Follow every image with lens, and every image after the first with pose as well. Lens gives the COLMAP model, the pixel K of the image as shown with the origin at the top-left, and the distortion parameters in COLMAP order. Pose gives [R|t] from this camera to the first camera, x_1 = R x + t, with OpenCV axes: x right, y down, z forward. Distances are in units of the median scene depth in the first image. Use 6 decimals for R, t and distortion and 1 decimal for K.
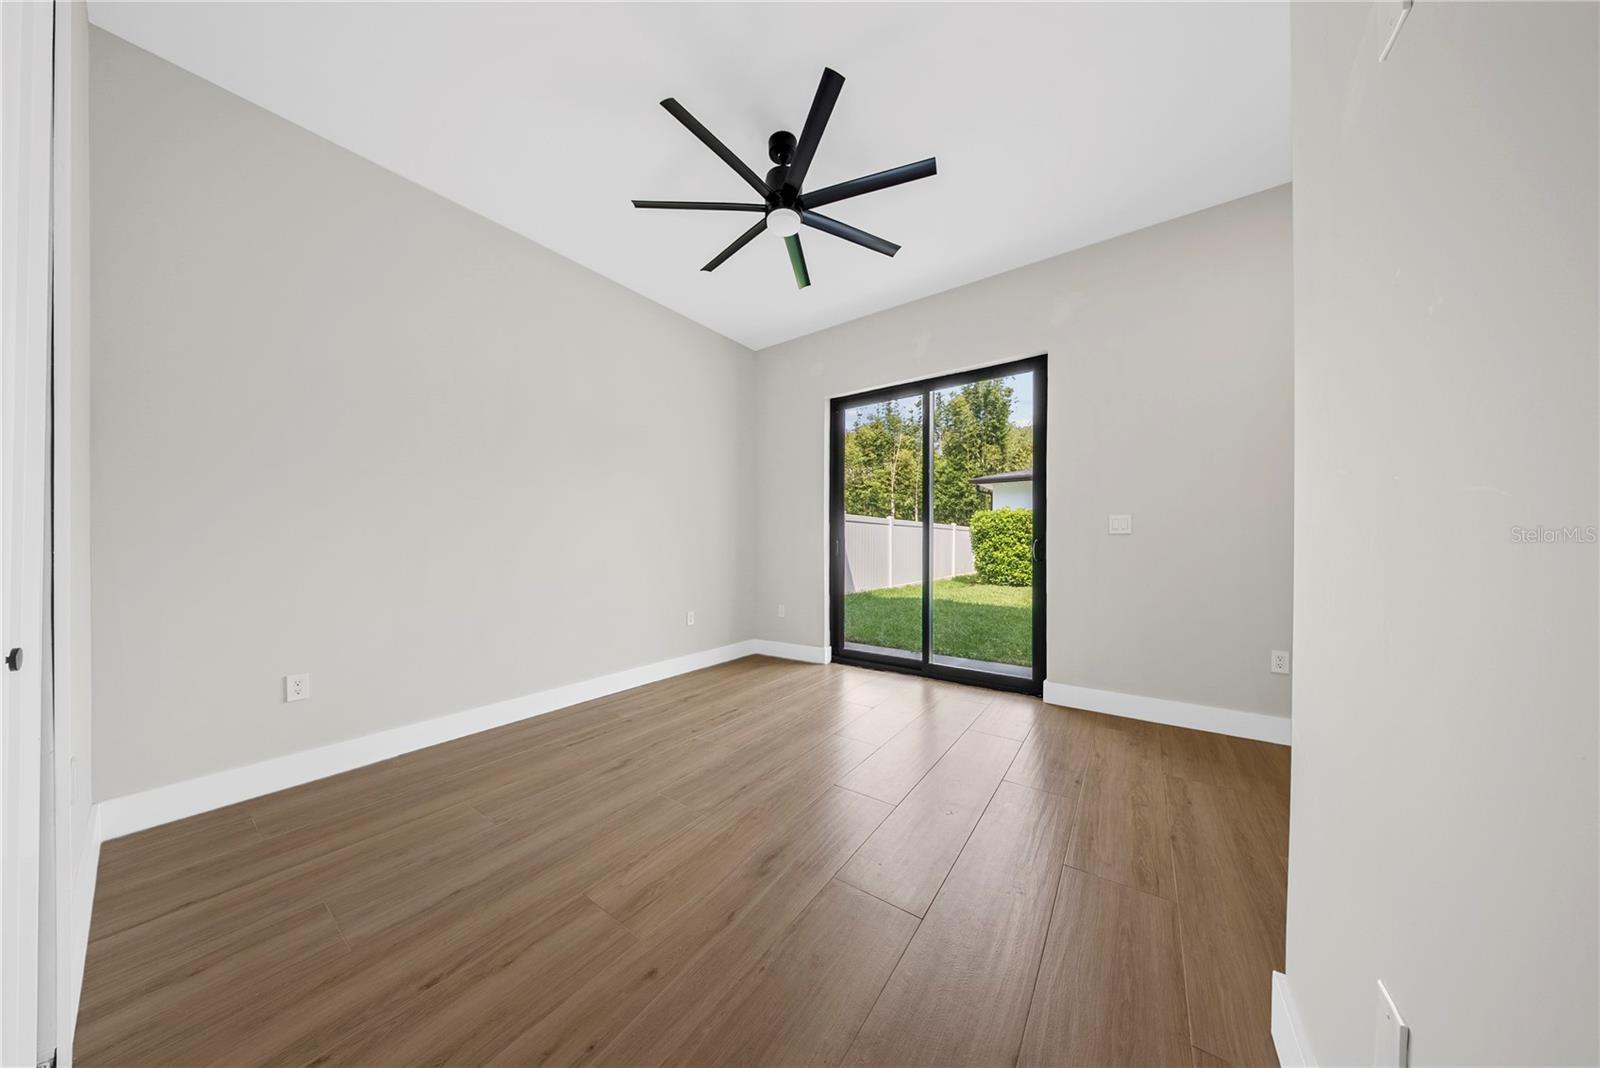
lens RADIAL K [[472.6, 0, 802.3], [0, 472.6, 544.2], [0, 0, 1]] dist [-0.003897, -0.001097]
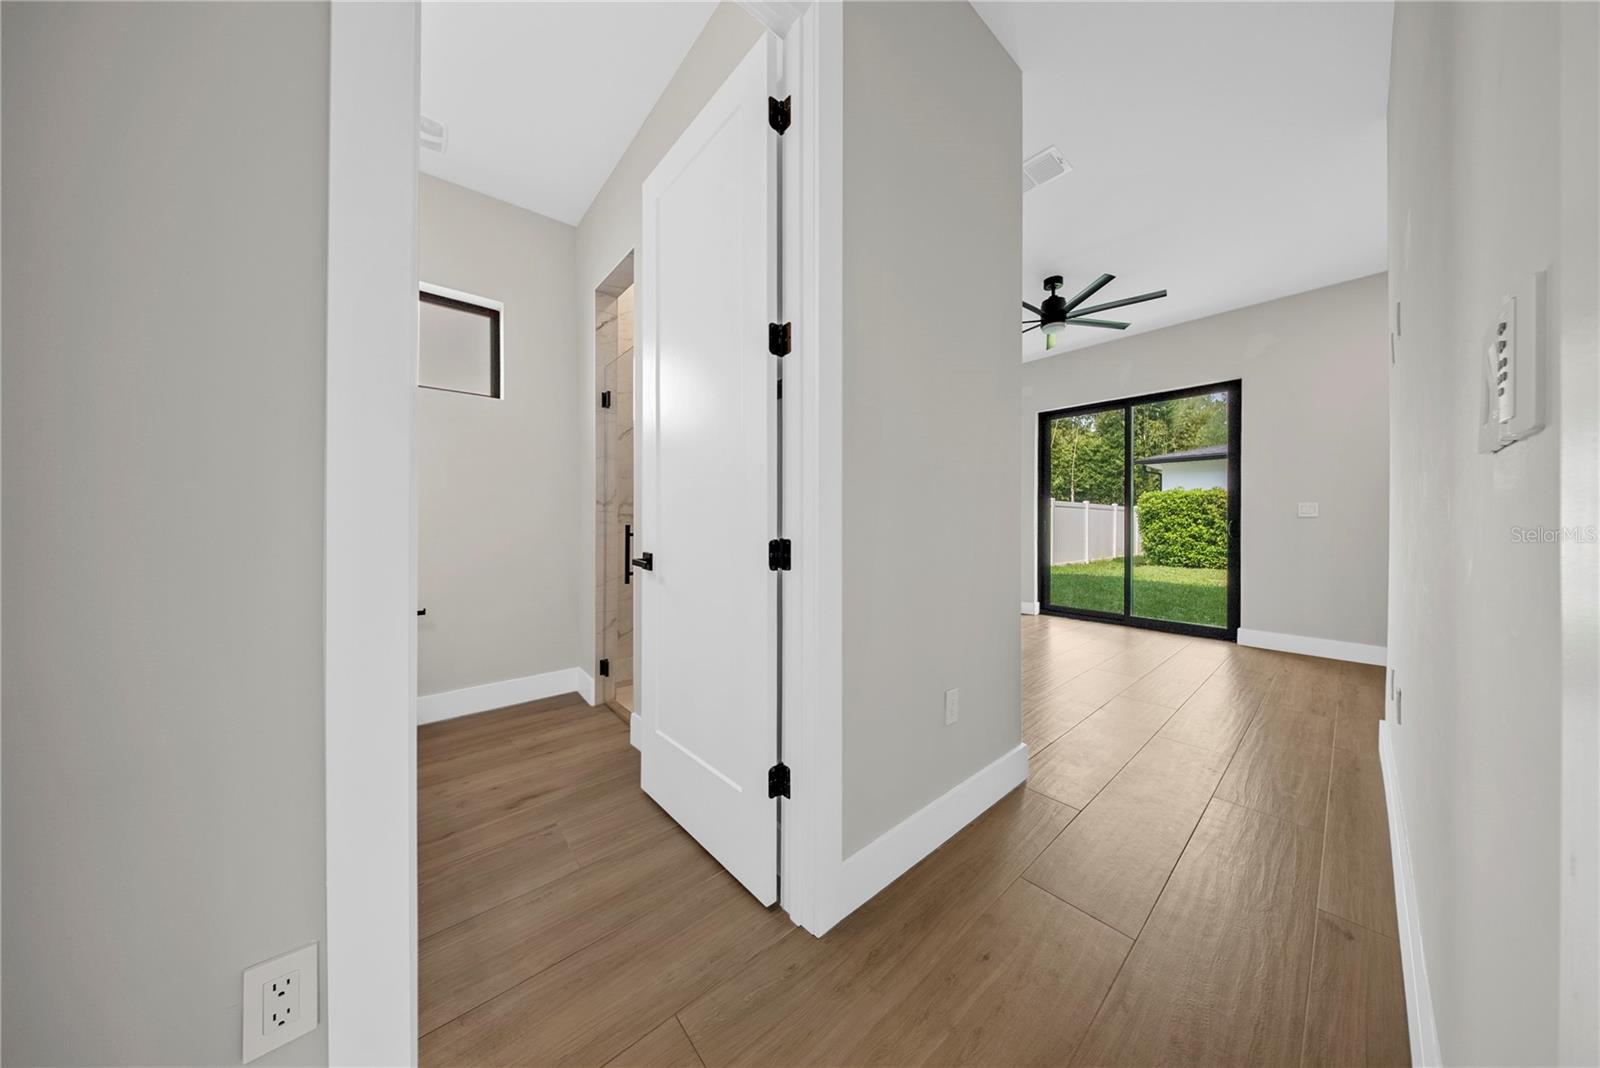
lens RADIAL K [[472.6, 0, 794.7], [0, 472.6, 518.2], [0, 0, 1]] dist [-0.003897, -0.001097]
pose [[0.966962, 0.004774, -0.254875, -0.101670], [-0.007499, 0.999925, -0.009723, 0.000876], [0.254810, 0.011314, 0.966925, -0.170660]]
